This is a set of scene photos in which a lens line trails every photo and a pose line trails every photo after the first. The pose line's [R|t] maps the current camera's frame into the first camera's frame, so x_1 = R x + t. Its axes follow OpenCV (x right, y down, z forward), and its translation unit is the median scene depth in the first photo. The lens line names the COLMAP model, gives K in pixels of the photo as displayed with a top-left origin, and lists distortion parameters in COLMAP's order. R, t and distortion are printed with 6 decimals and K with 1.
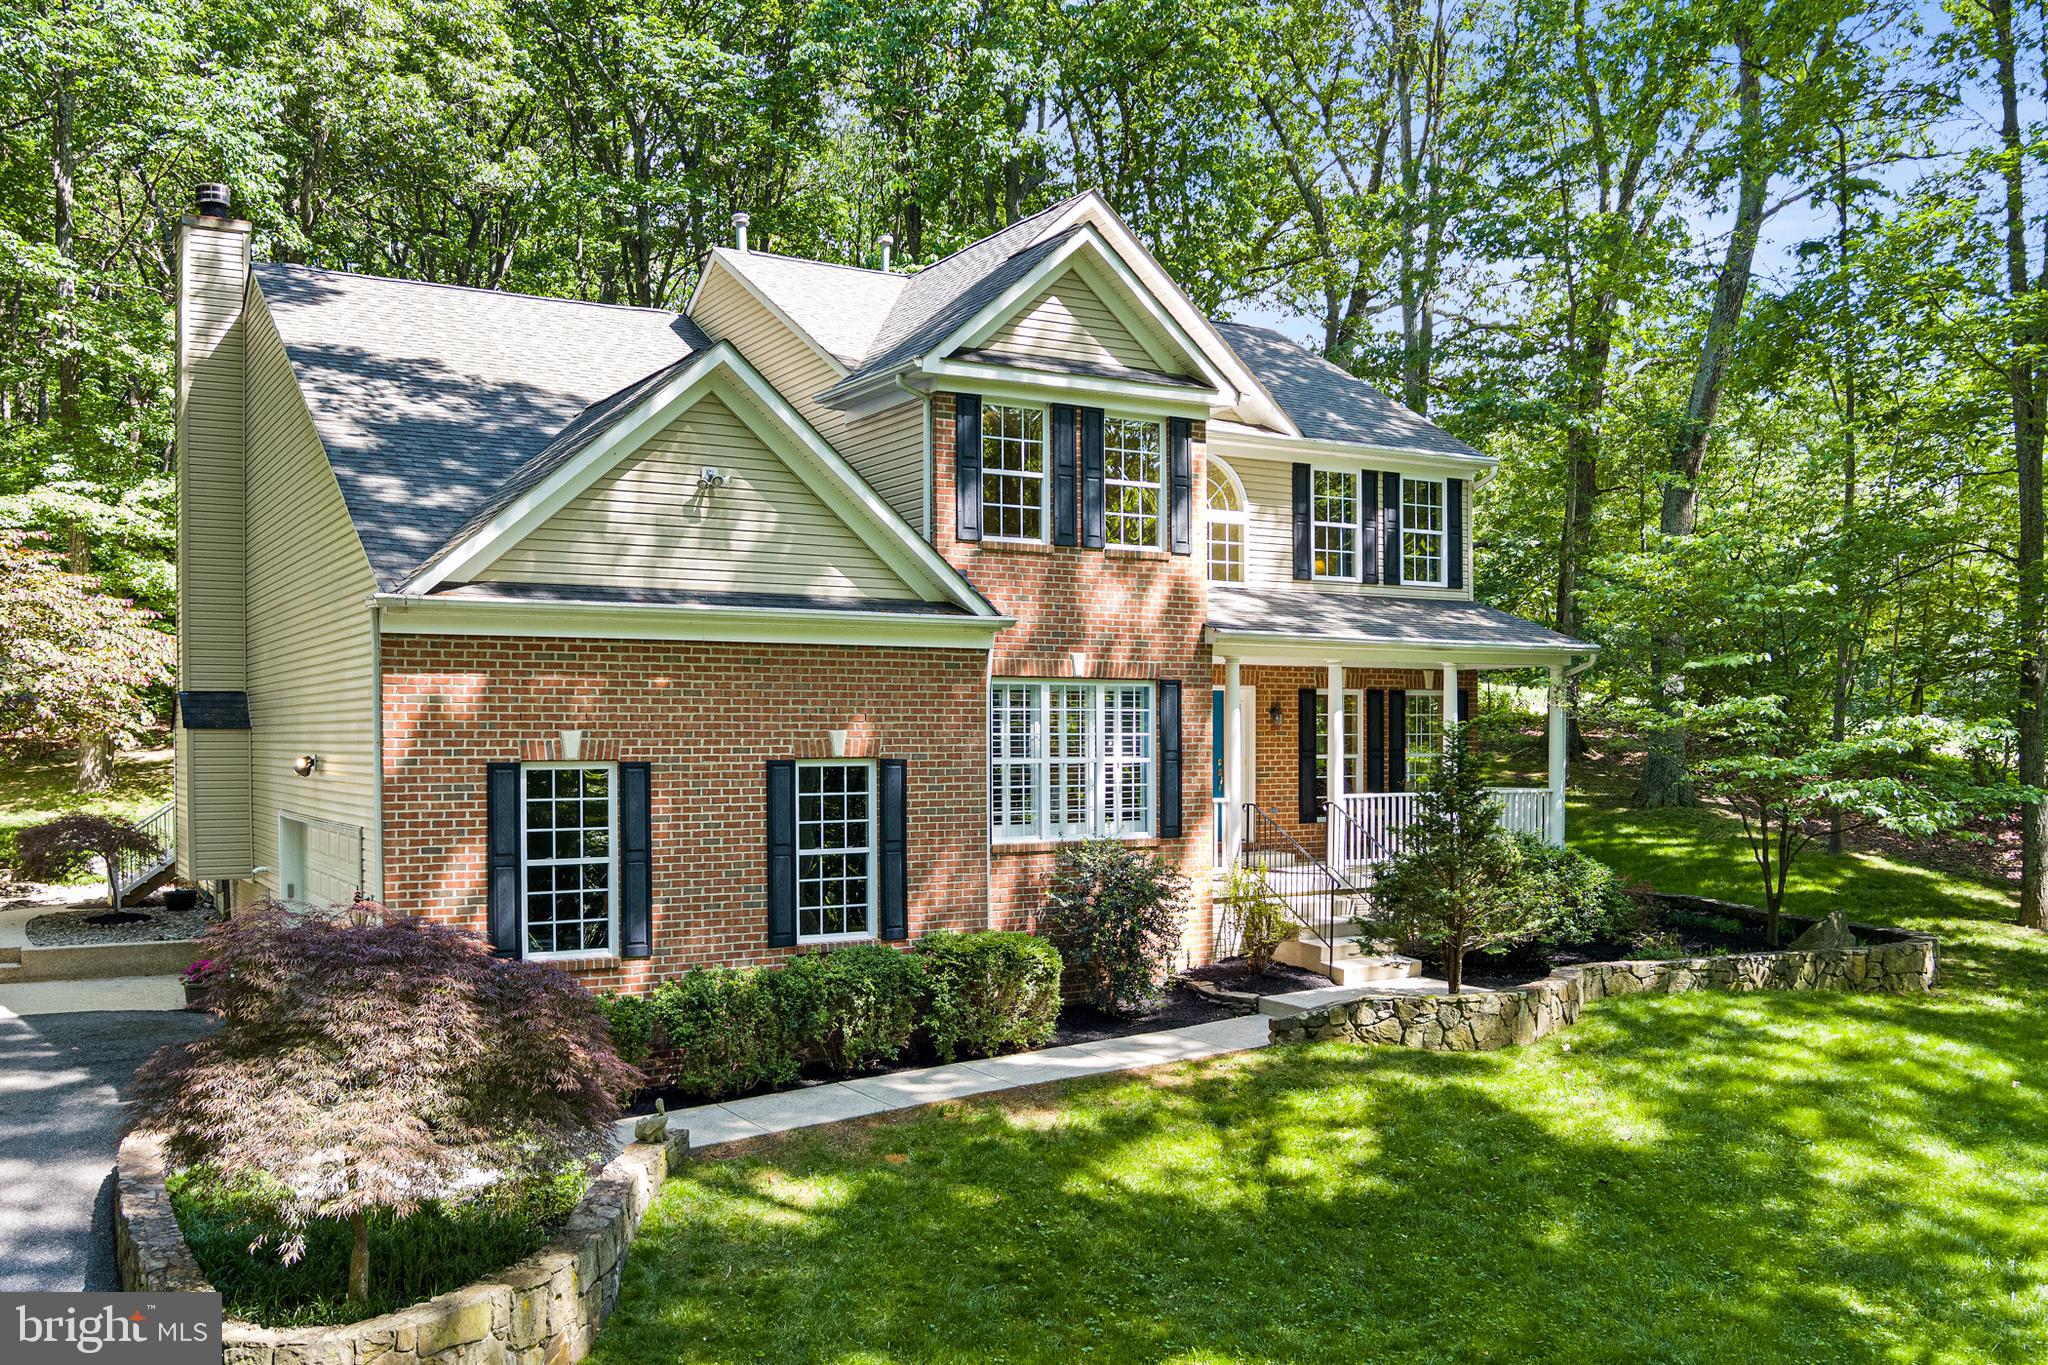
lens RADIAL K [[1722.6, 0, 957.2], [0, 1722.6, 747.7], [0, 0, 1]] dist [-0.072565, -0.002698]
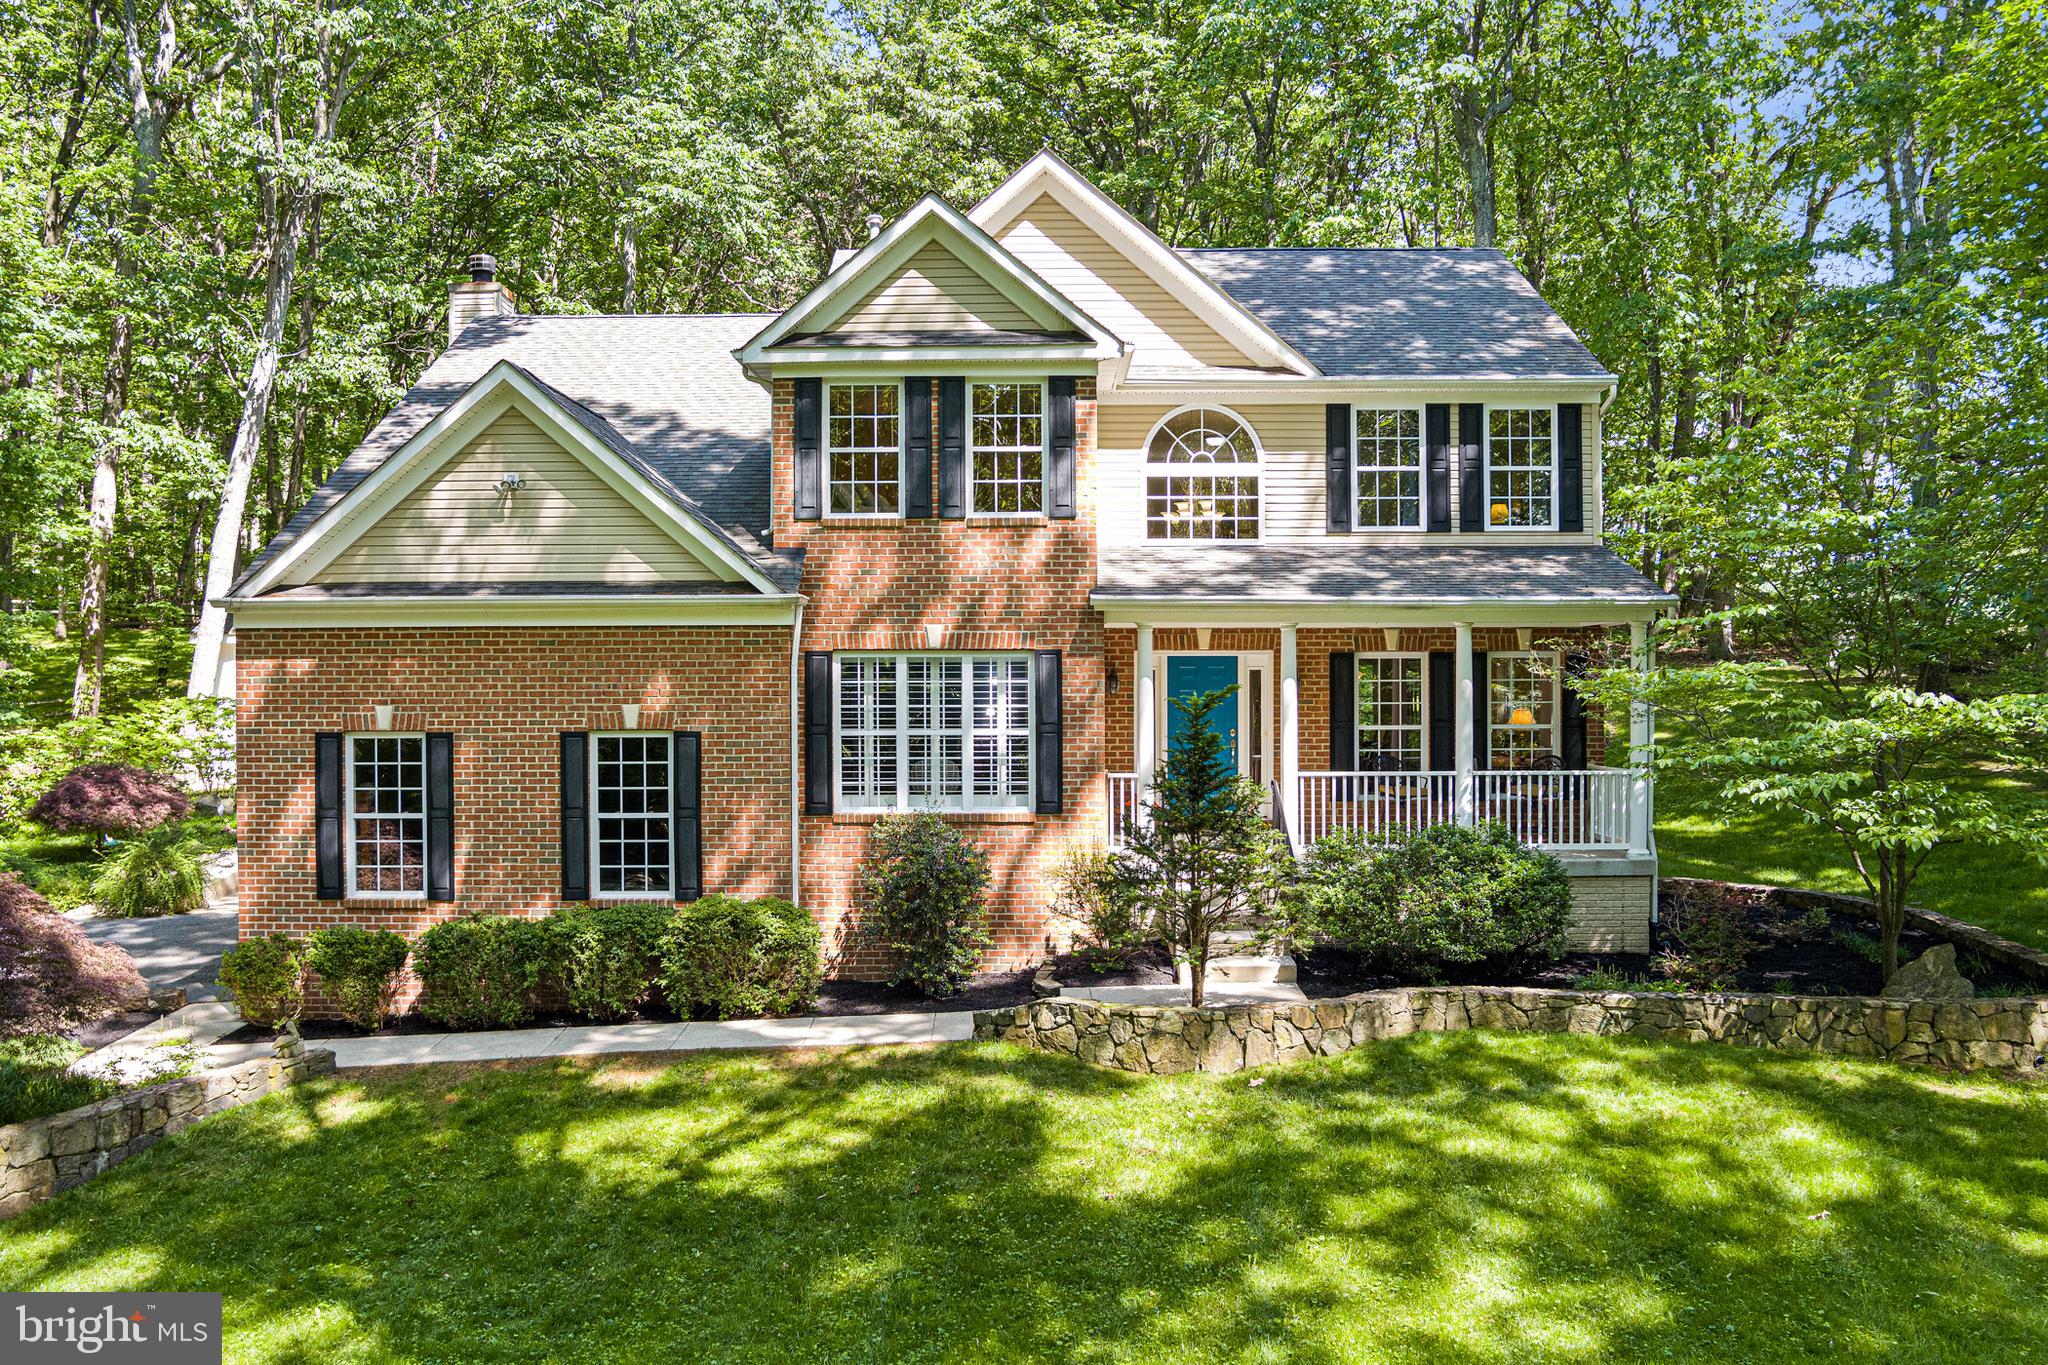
lens RADIAL K [[1654.0, 0, 1024.0], [0, 1654.0, 682.5], [0, 0, 1]] dist [-0.075327, -0.002016]
pose [[0.869454, -0.000180, -0.494015, 0.637304], [-0.001168, 0.999996, -0.002420, -0.021074], [0.494013, 0.002681, 0.869450, 0.211037]]
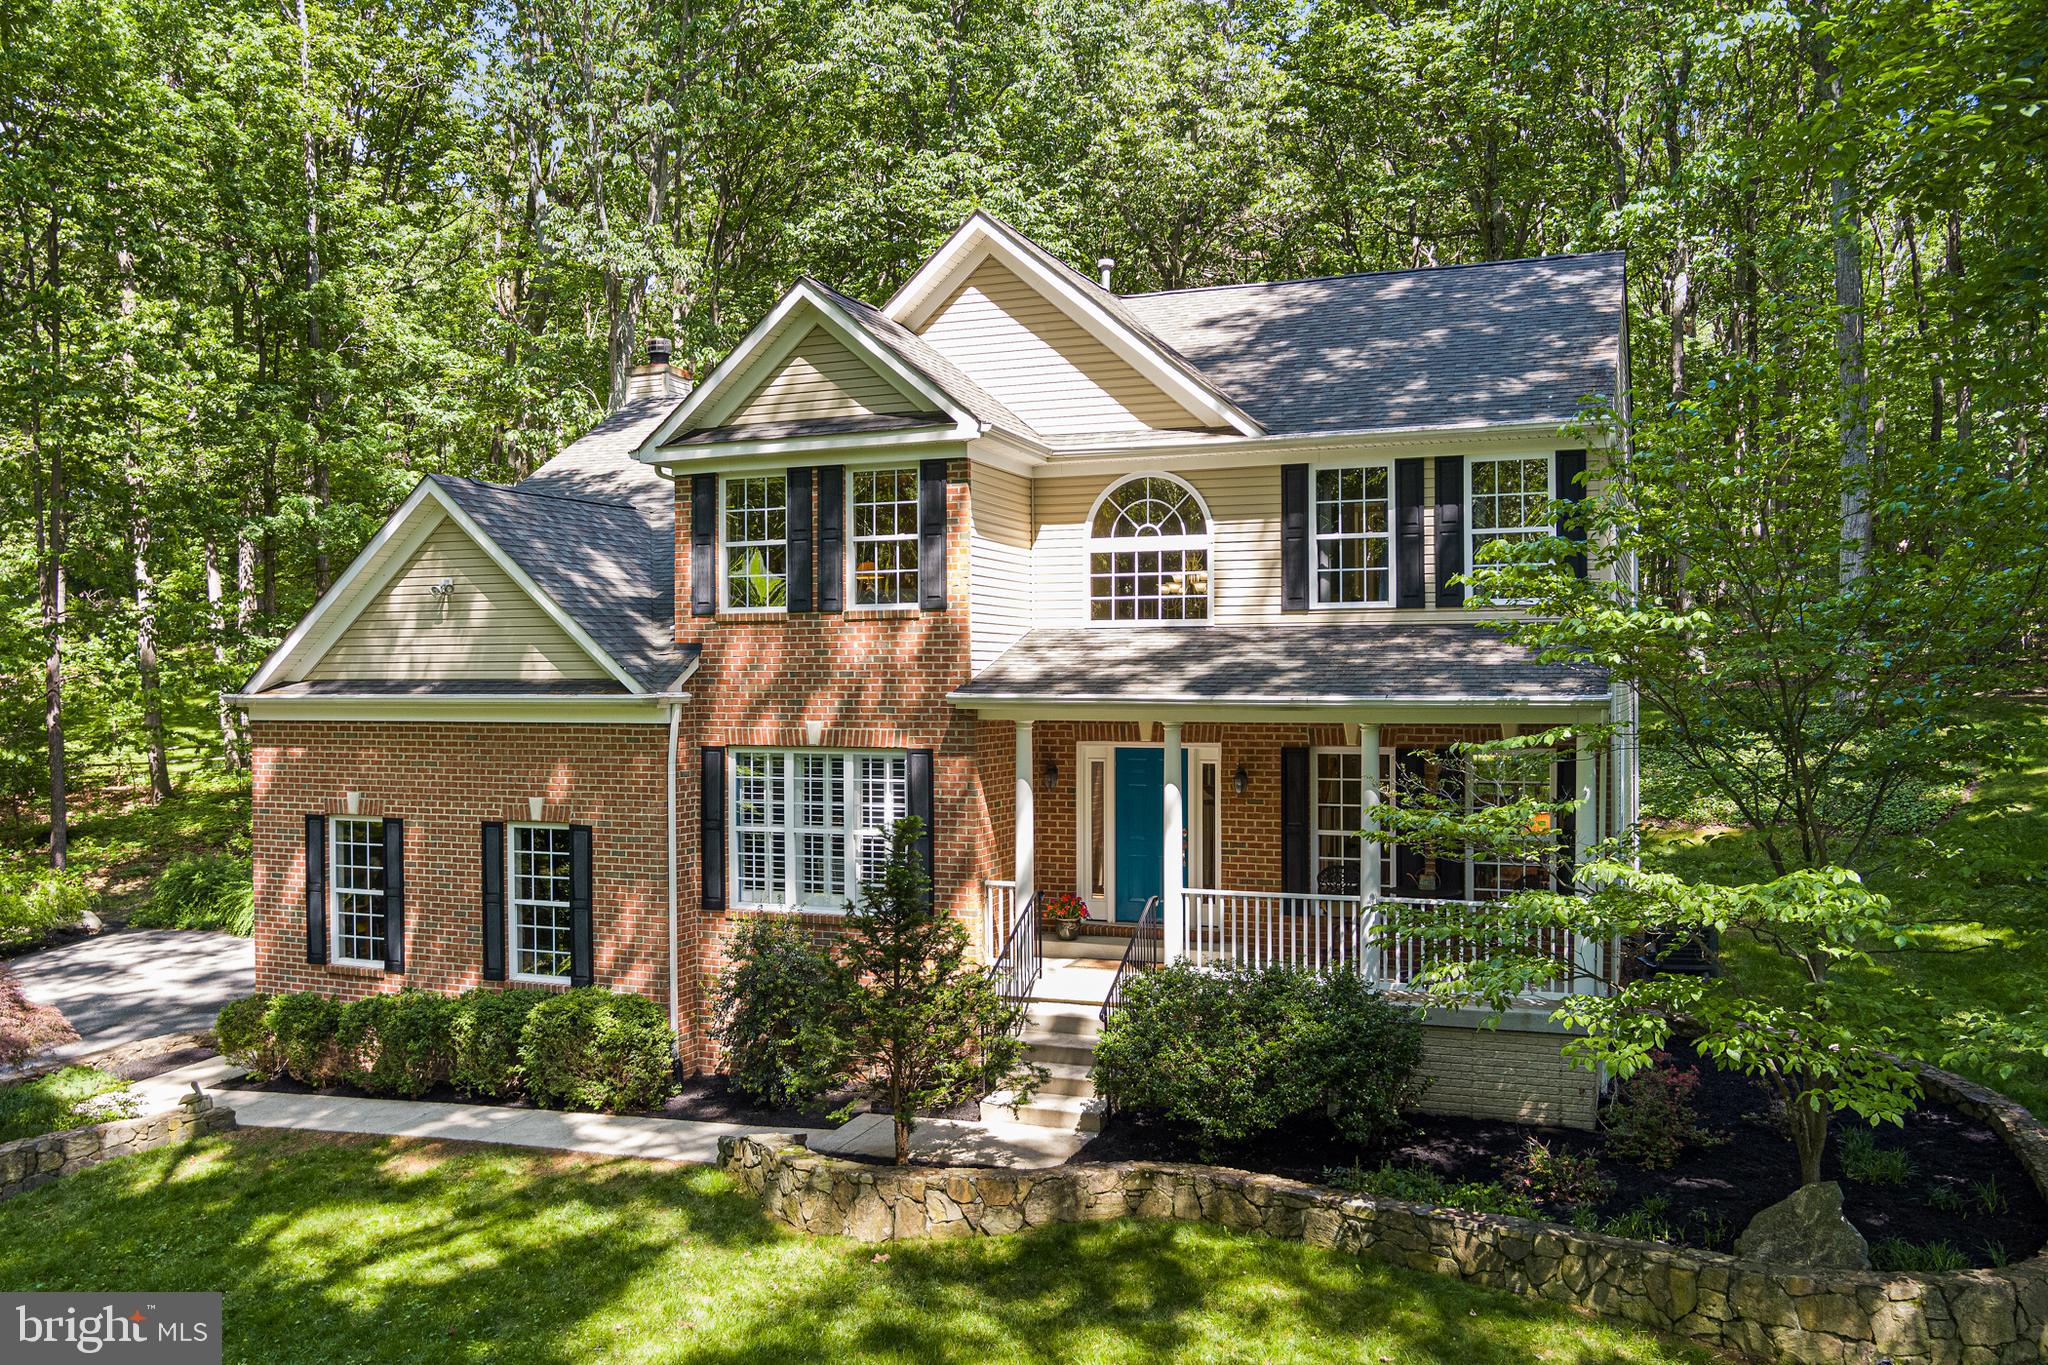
lens RADIAL K [[1654.0, 0, 1024.0], [0, 1654.0, 682.5], [0, 0, 1]] dist [-0.075327, -0.002016]
pose [[0.627876, 0.001619, -0.778312, 0.943060], [-0.001978, 0.999998, 0.000484, -0.084133], [0.778311, 0.001236, 0.627878, 0.549665]]
